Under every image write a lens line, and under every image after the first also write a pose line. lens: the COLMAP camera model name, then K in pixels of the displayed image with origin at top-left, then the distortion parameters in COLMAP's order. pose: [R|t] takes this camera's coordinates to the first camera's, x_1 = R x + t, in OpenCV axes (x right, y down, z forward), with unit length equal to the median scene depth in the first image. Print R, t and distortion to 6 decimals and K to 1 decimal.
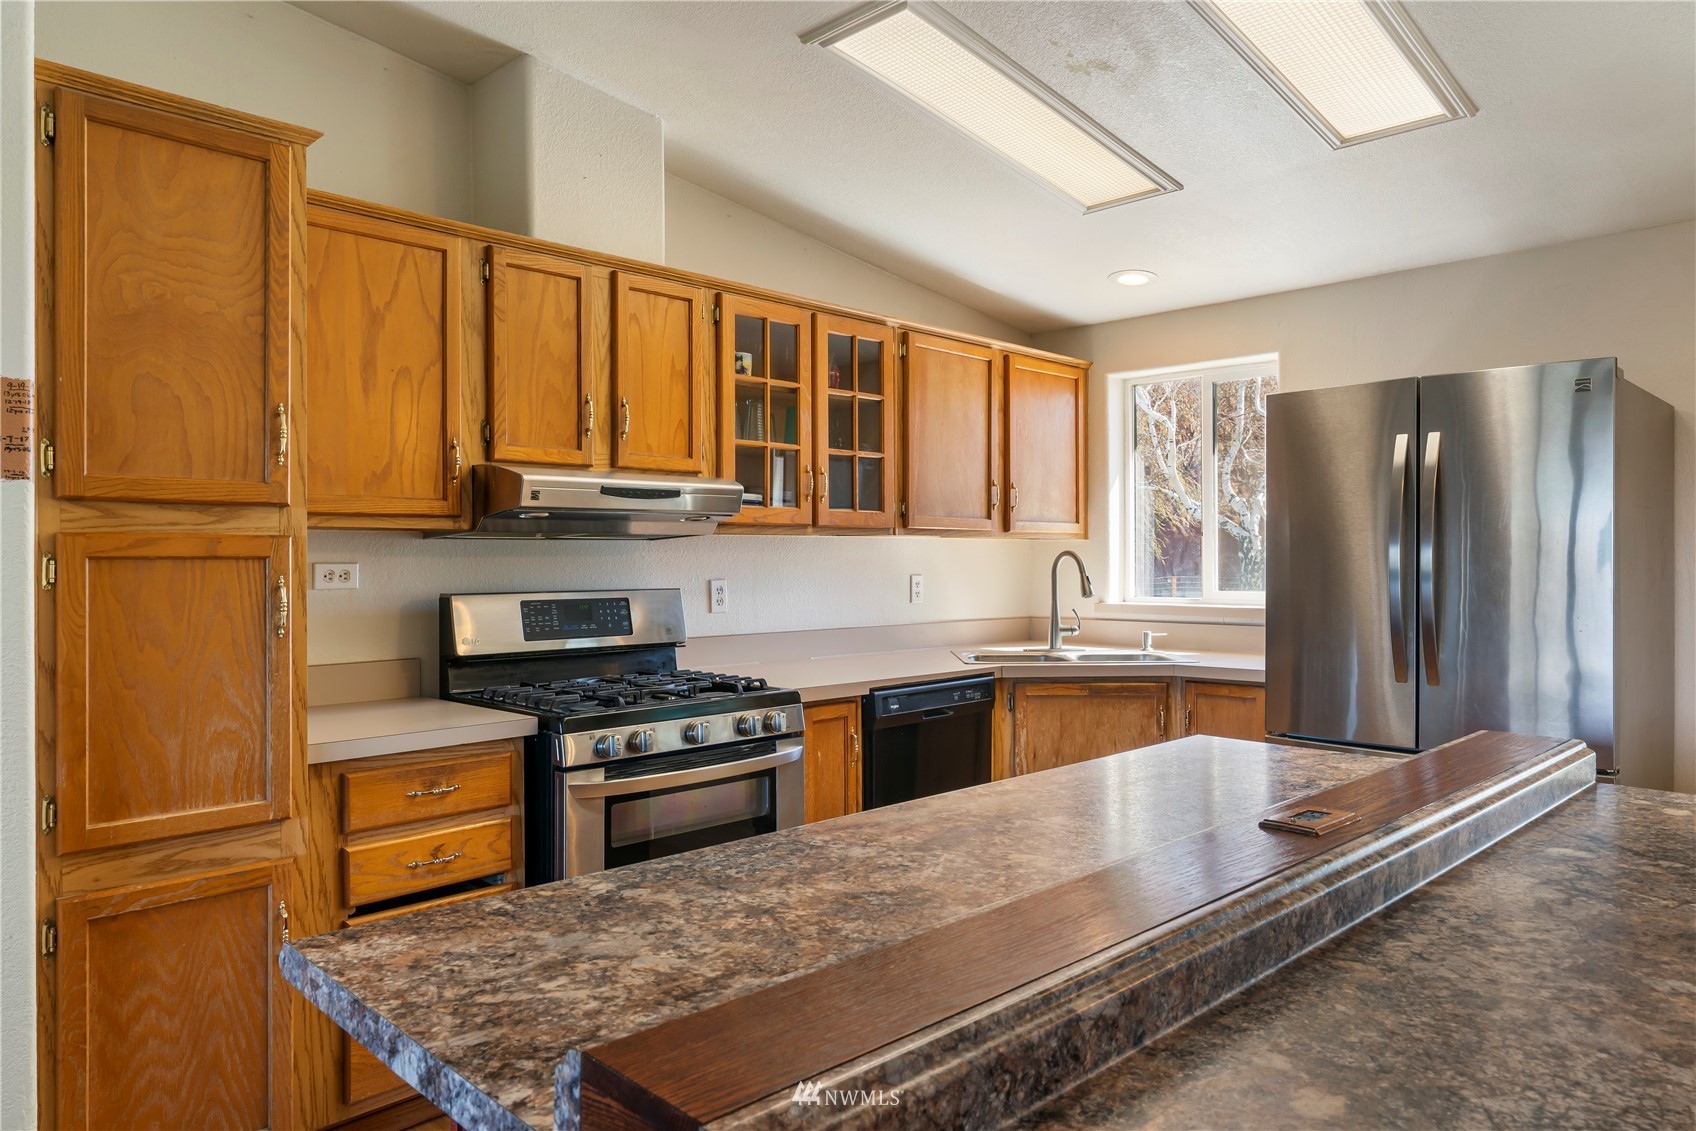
lens RADIAL K [[1106.2, 0, 849.7], [0, 1106.2, 558.6], [0, 0, 1]] dist [0.003028, 0.002187]
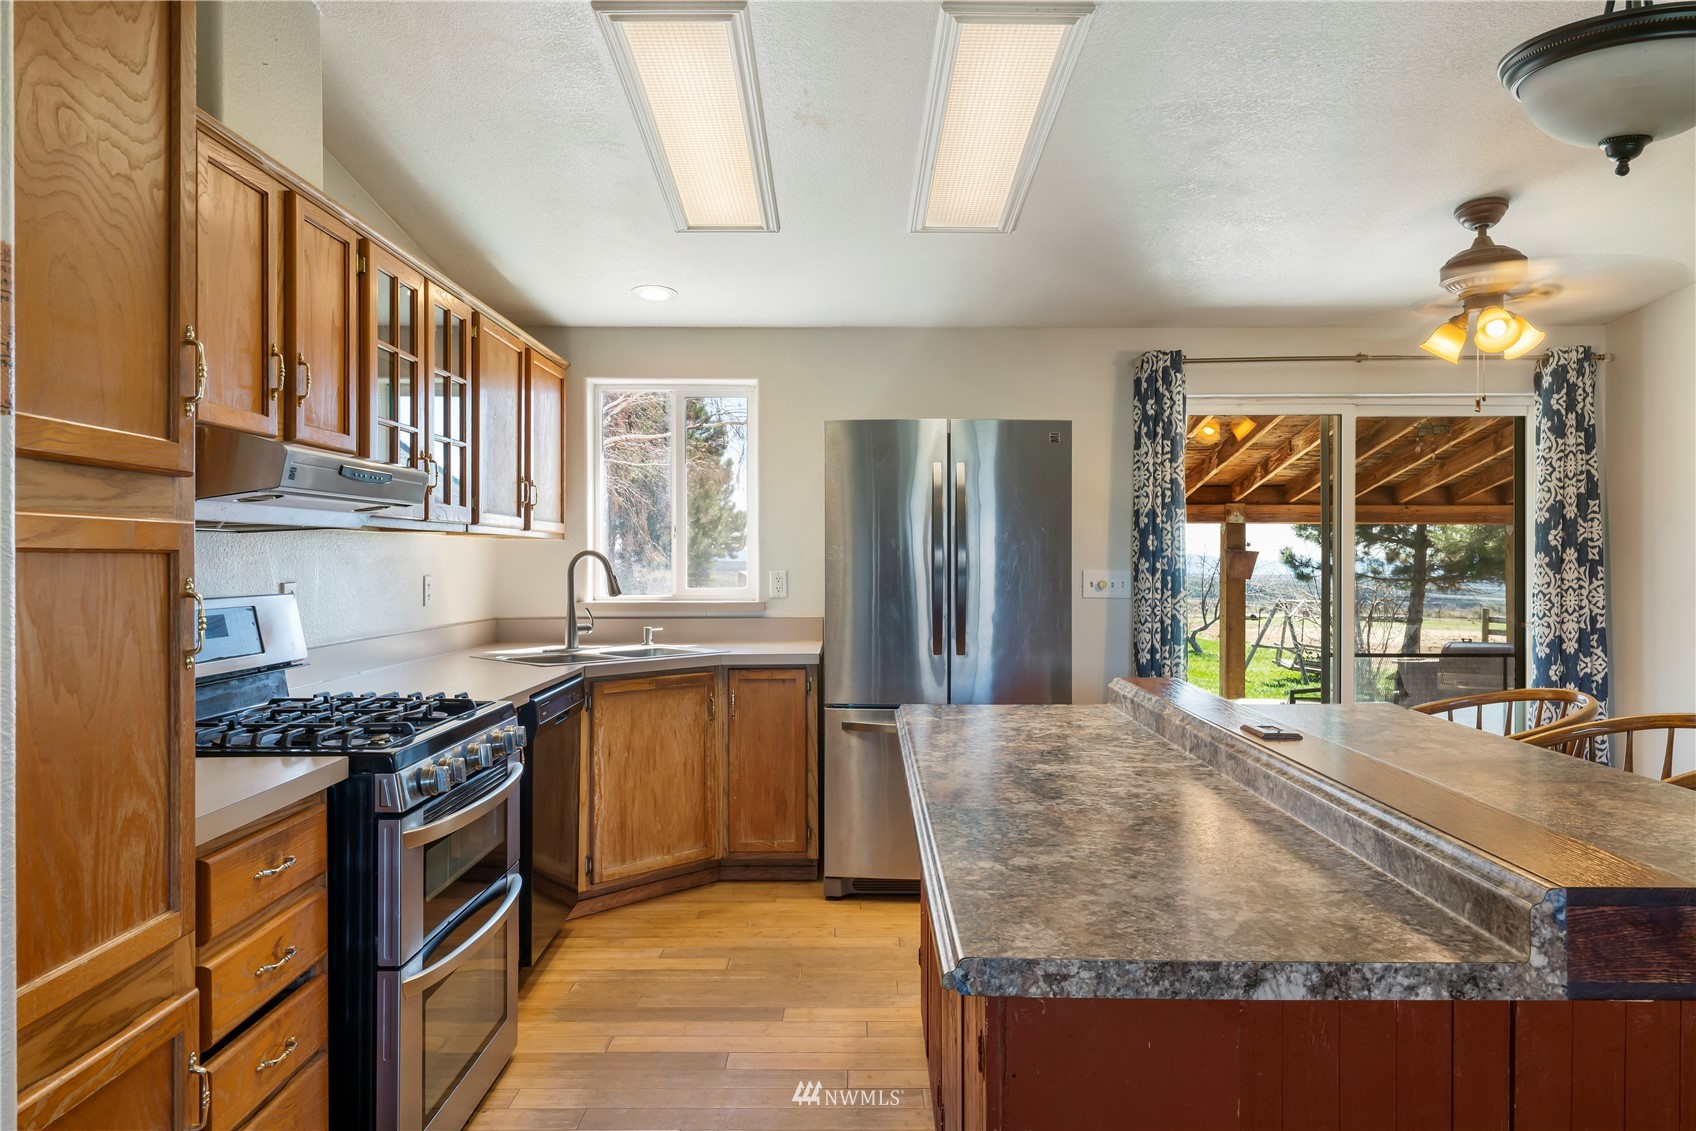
lens RADIAL K [[1110.4, 0, 853.9], [0, 1110.4, 562.7], [0, 0, 1]] dist [0.004380, 0.002165]
pose [[0.705135, 0.001238, 0.709072, -0.507024], [-0.003399, 0.999993, 0.001635, 0.002225], [-0.709065, -0.003563, 0.705134, 0.159614]]
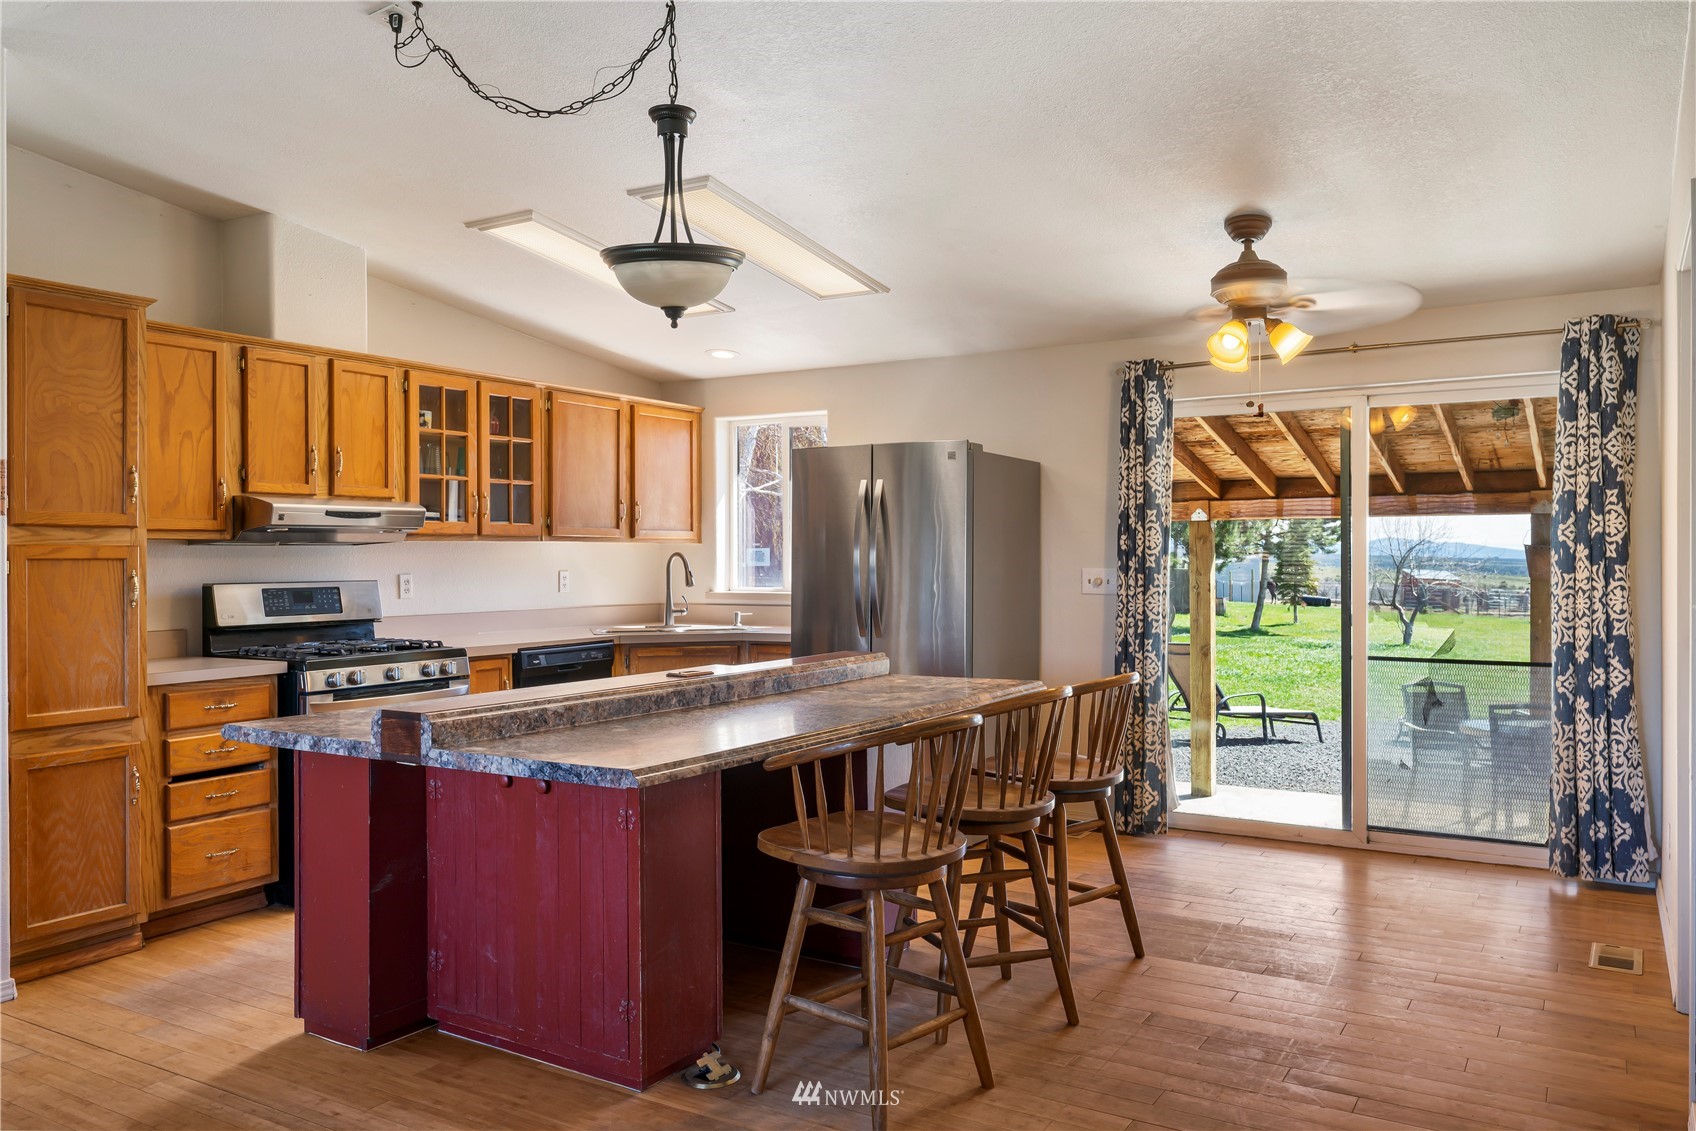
lens RADIAL K [[1248.3, 0, 848.0], [0, 1248.3, 559.5], [0, 0, 1]] dist [0.006901, 0.003729]
pose [[0.972090, -0.000219, 0.234610, 0.060658], [-0.000437, 0.999996, 0.002743, -0.004094], [-0.234609, -0.002769, 0.972086, -0.760670]]
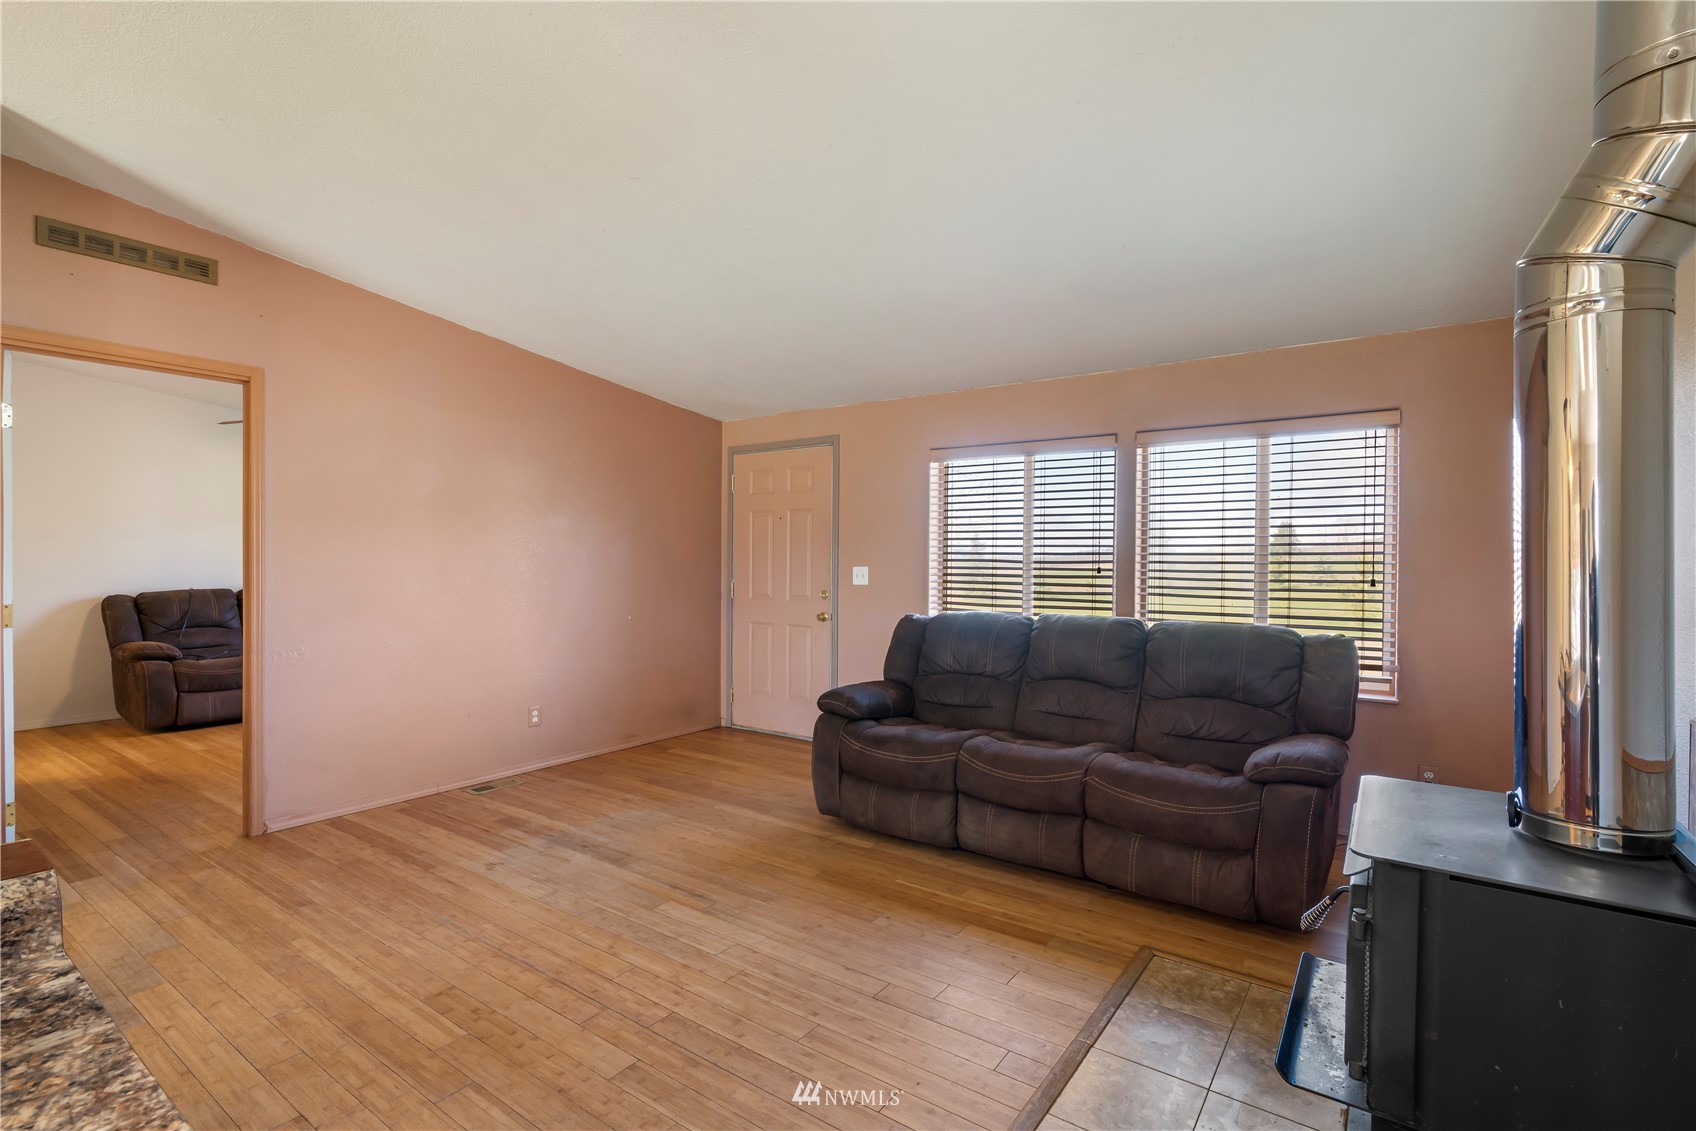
lens RADIAL K [[786.5, 0, 853.0], [0, 786.5, 560.1], [0, 0, 1]] dist [-0.013348, 0.006506]
pose [[-0.986117, -0.000840, -0.166048, -0.299018], [-0.000206, 0.999993, -0.003830, 0.005180], [0.166050, -0.003742, -0.986110, 0.583046]]
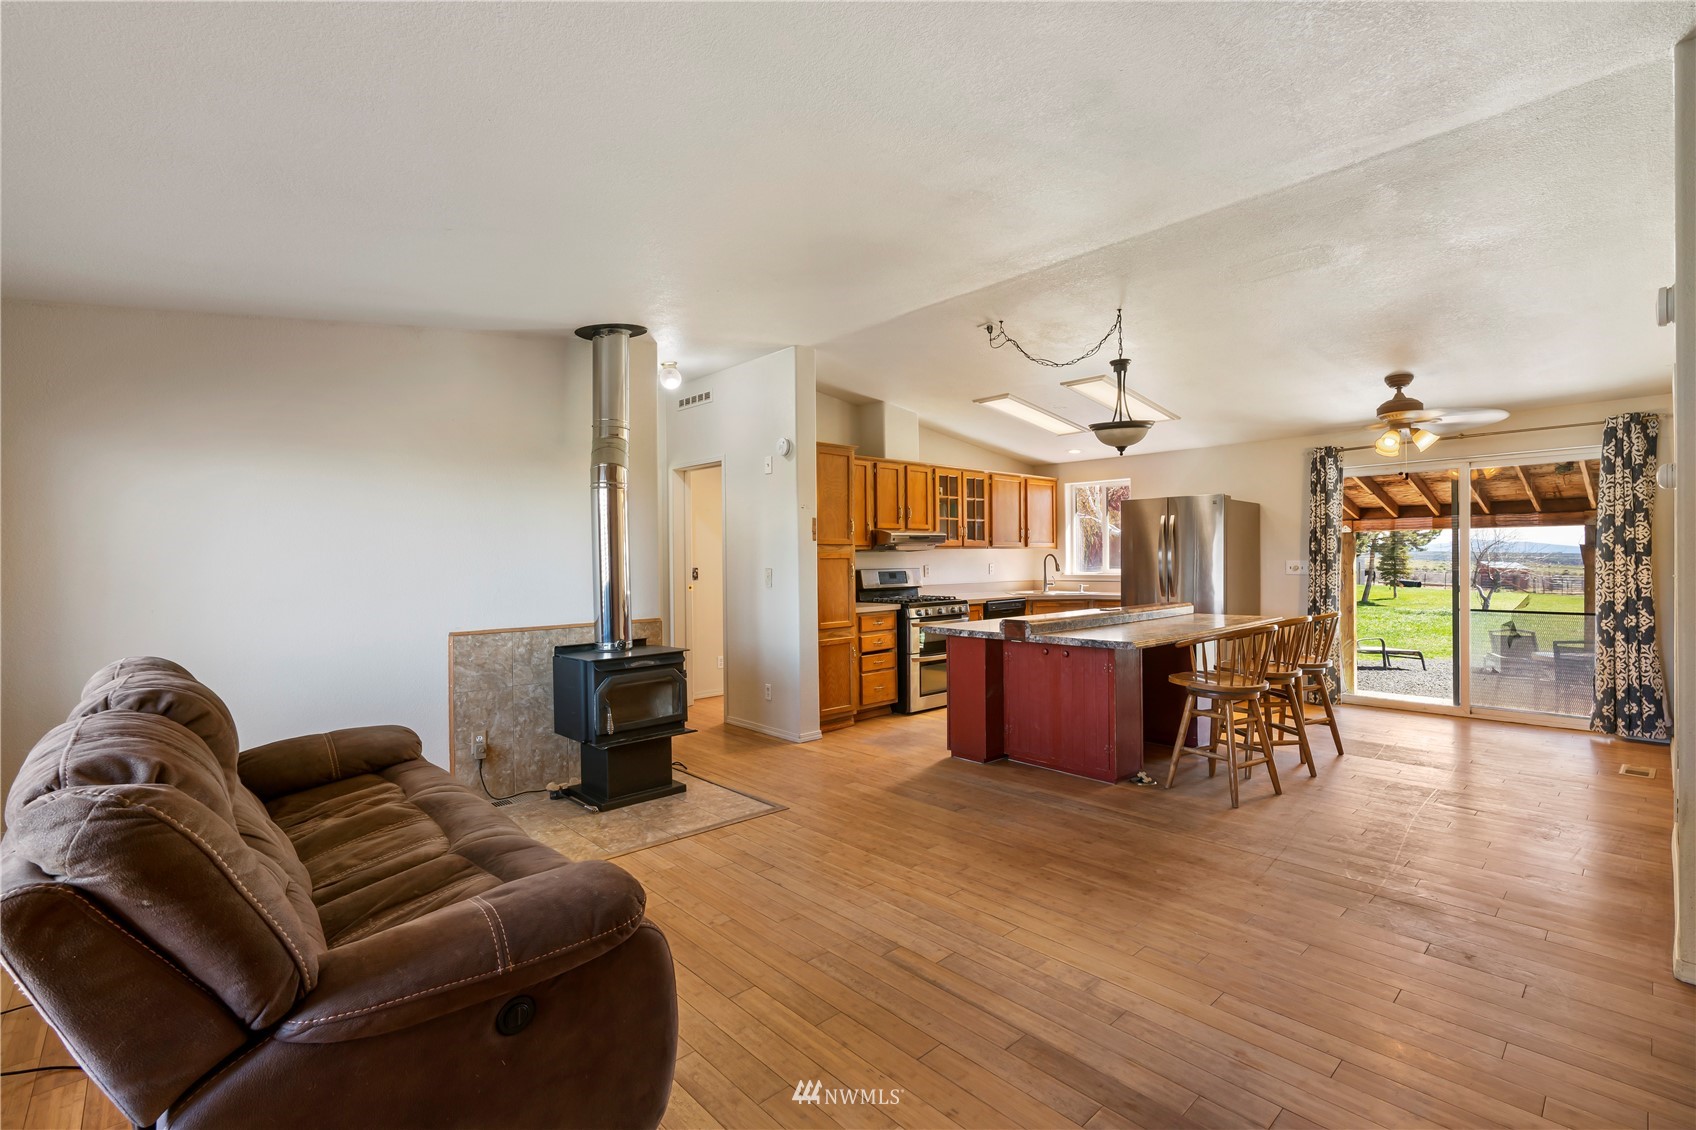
lens RADIAL K [[756.3, 0, 850.2], [0, 756.3, 560.6], [0, 0, 1]] dist [-0.021116, 0.014942]
pose [[0.999091, -0.006995, -0.042059, -0.291372], [0.007189, 0.999964, 0.004474, -0.003762], [0.042026, -0.004773, 0.999105, -1.169051]]
